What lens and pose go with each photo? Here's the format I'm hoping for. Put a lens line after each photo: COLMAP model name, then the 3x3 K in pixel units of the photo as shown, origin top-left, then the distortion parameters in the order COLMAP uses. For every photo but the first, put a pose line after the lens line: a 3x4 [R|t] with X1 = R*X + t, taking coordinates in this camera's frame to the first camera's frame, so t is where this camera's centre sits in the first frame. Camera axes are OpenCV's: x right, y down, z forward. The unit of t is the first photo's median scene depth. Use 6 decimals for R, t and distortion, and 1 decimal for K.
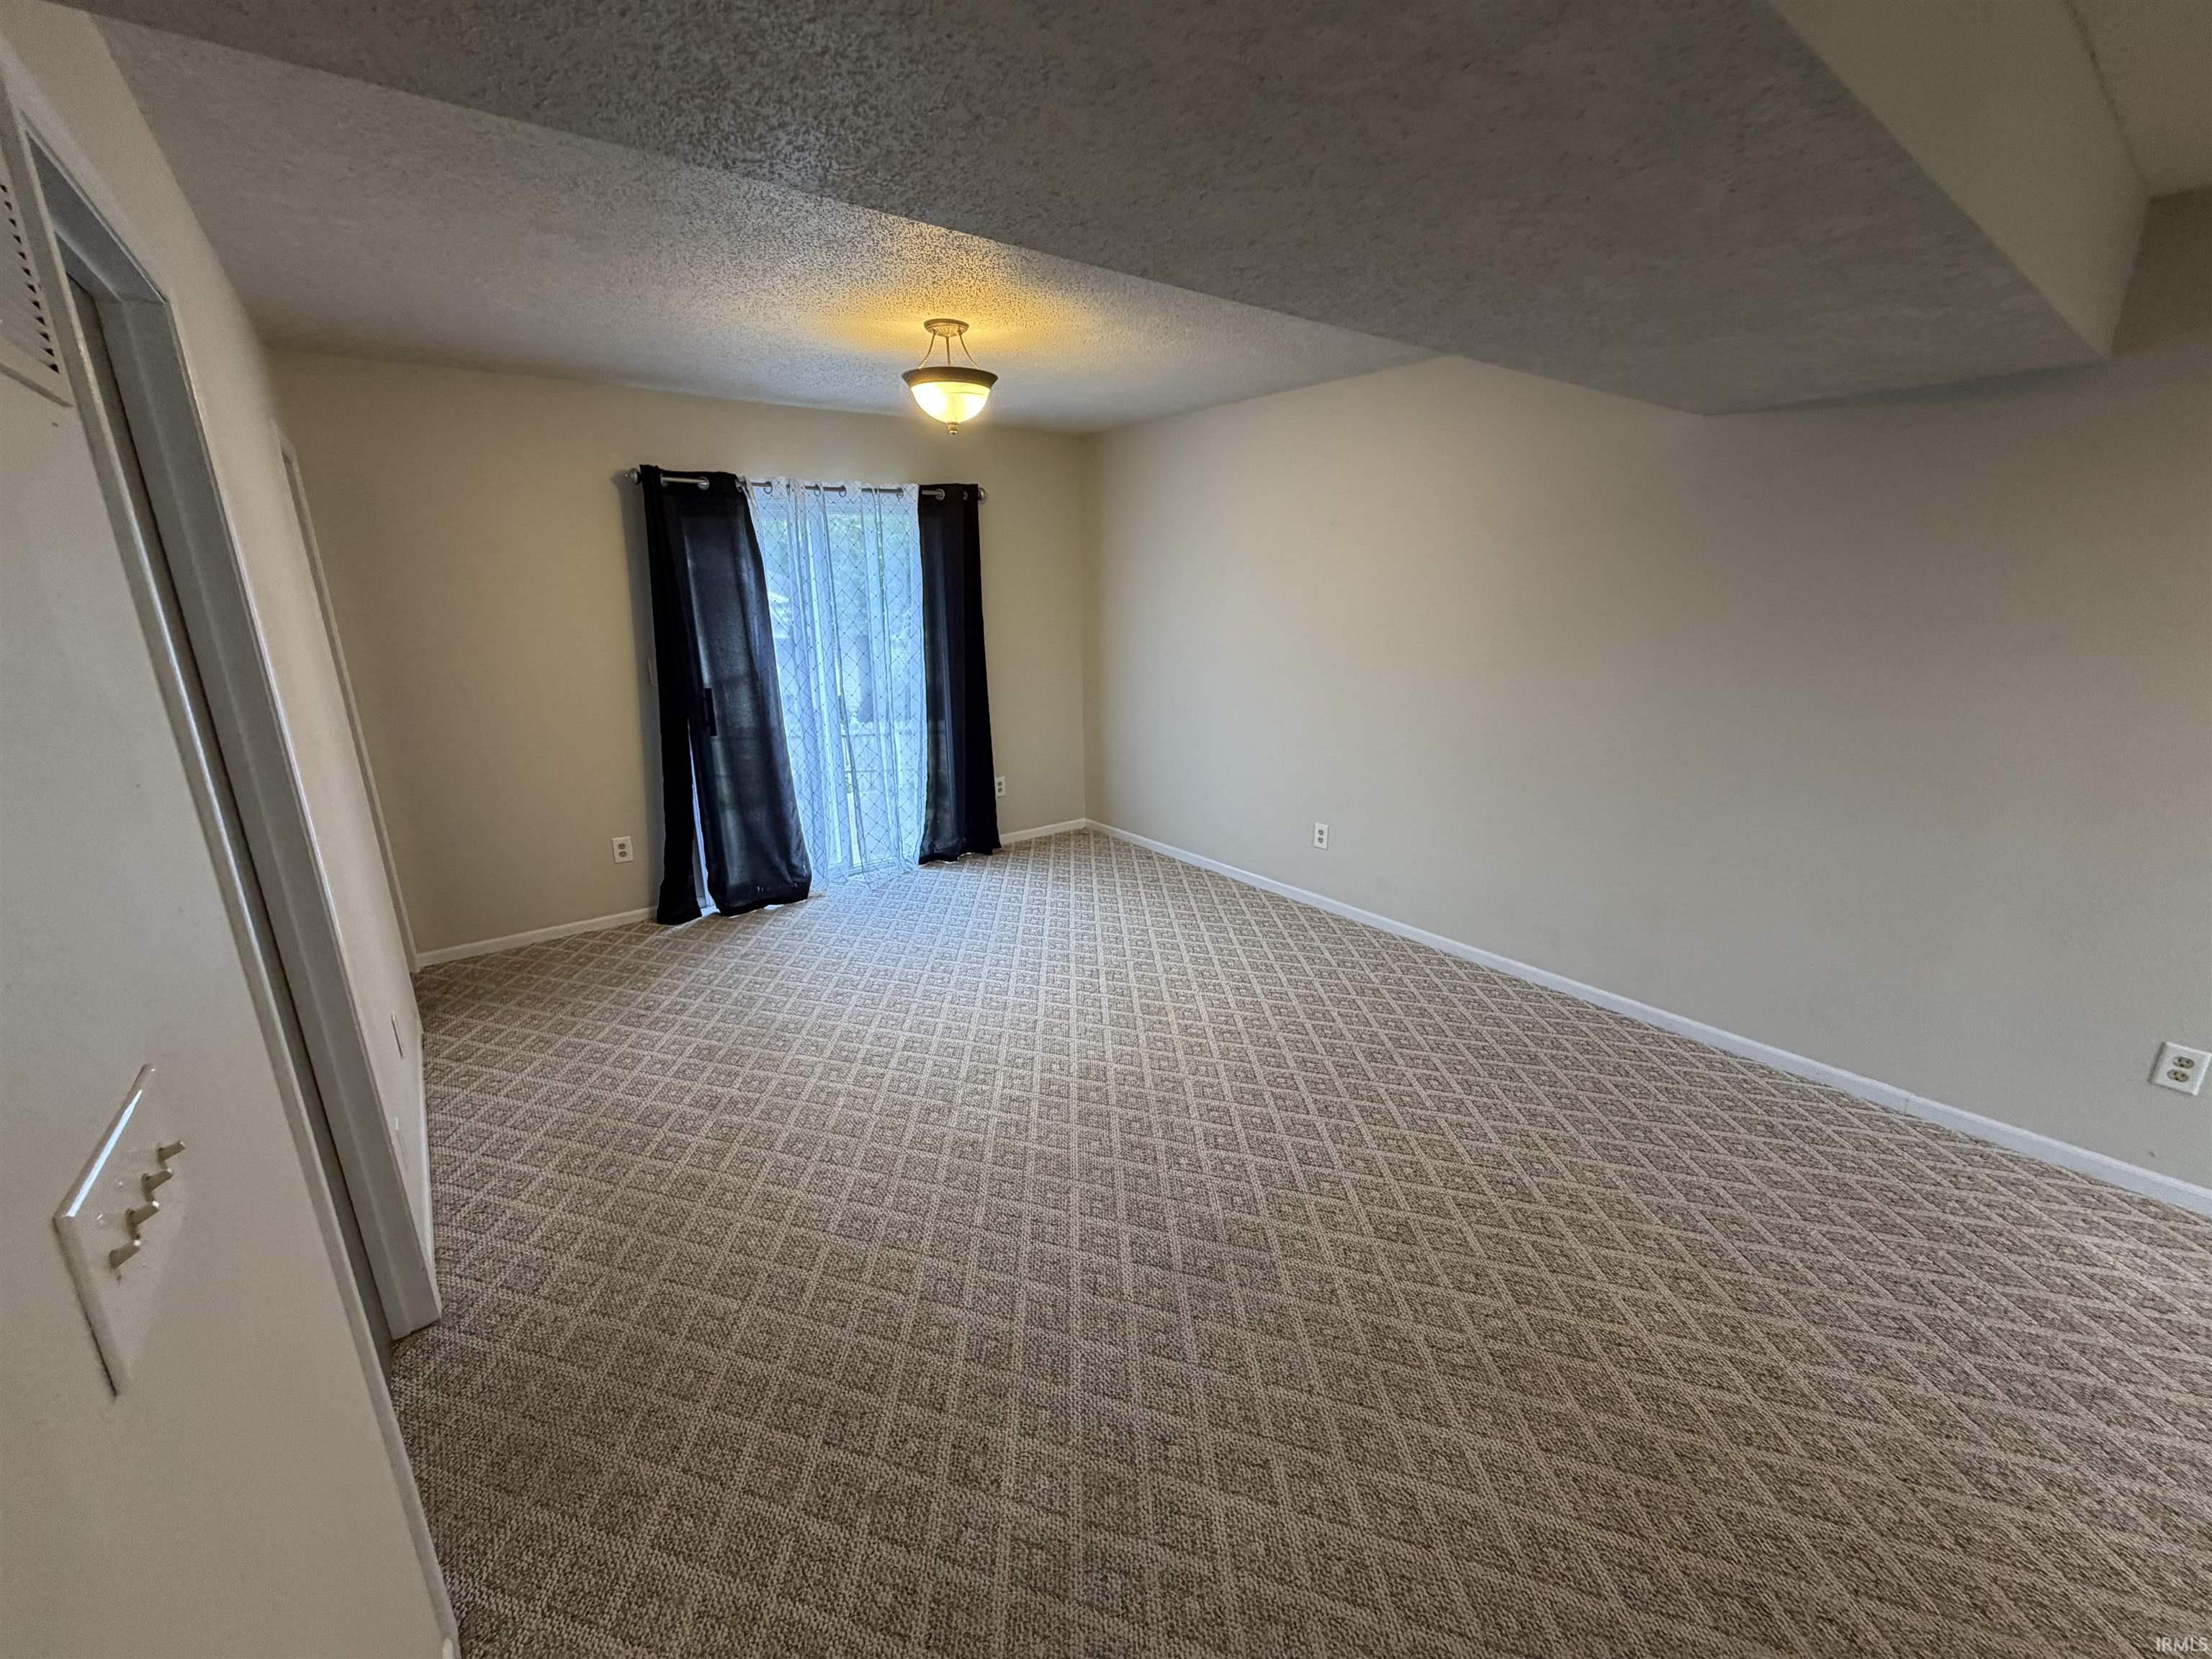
lens RADIAL K [[884.3, 0, 1103.3], [0, 884.3, 827.5], [0, 0, 1]] dist [0.002018, 0.000179]
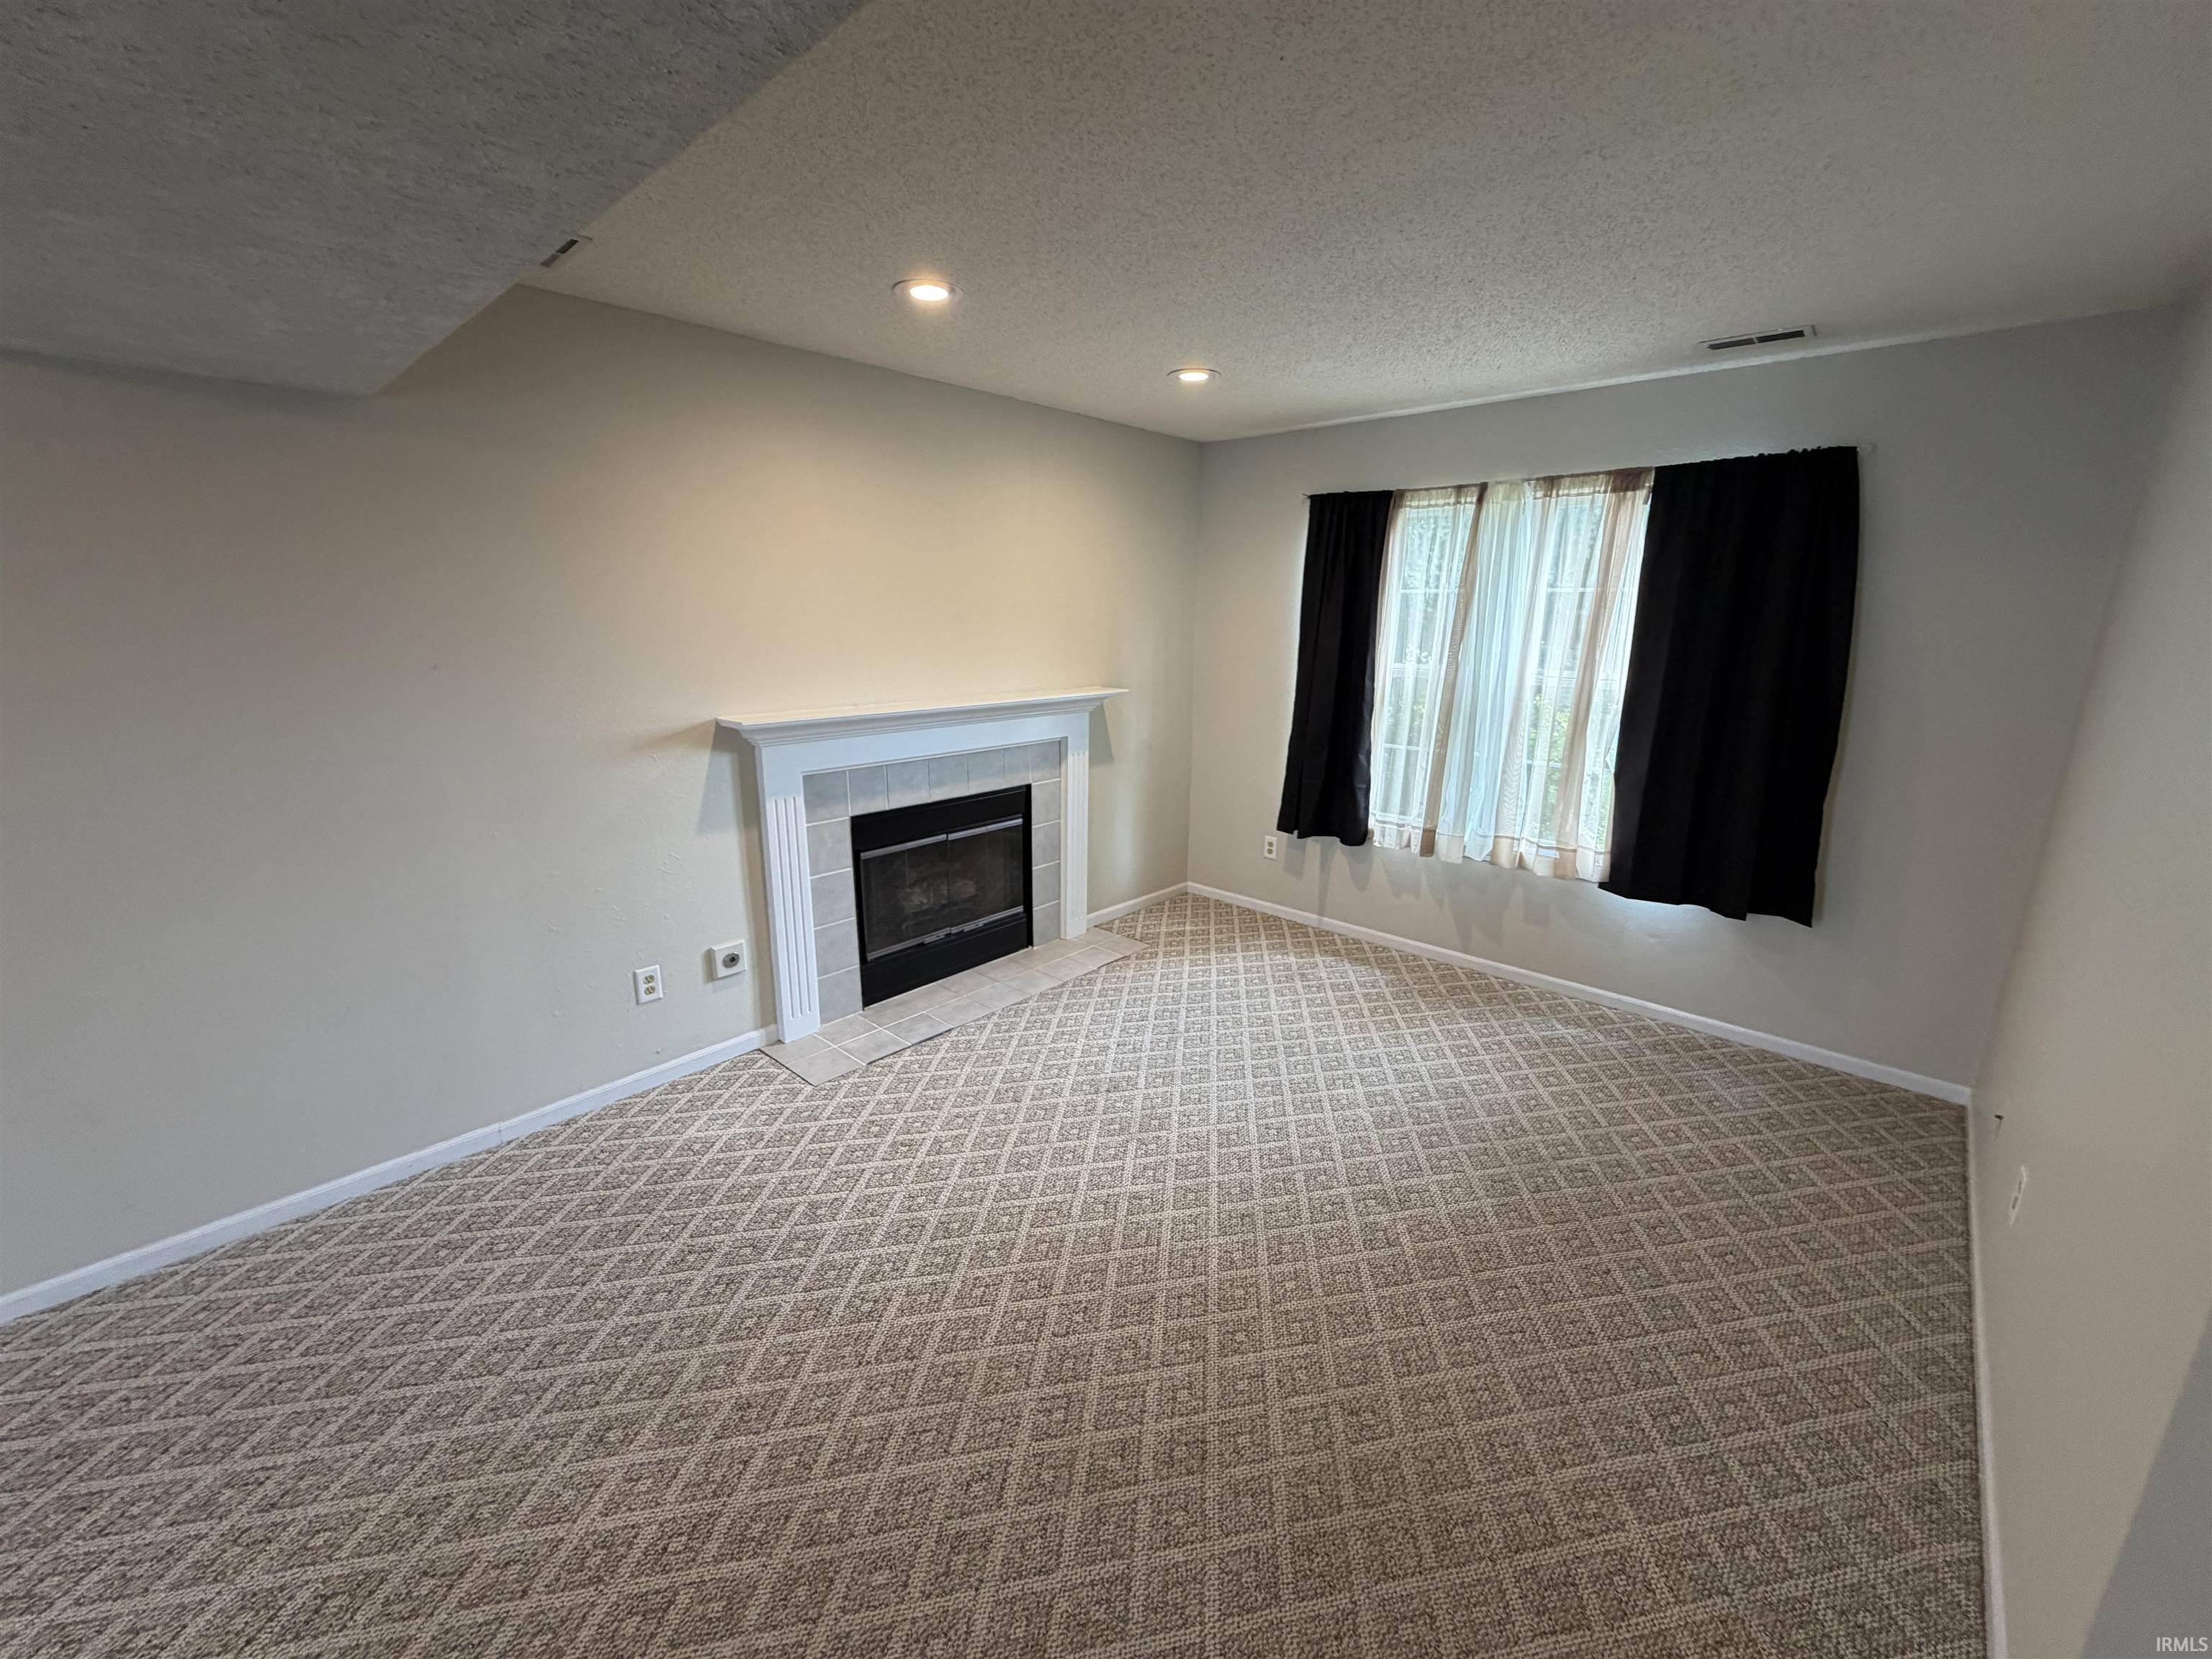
lens RADIAL K [[884.3, 0, 1098.4], [0, 884.3, 829.2], [0, 0, 1]] dist [0.002018, 0.000179]
pose [[-0.160604, -0.229614, 0.959940, -0.090167], [0.255850, 0.929637, 0.265171, -0.119625], [-0.953282, 0.288188, -0.090557, 0.436030]]
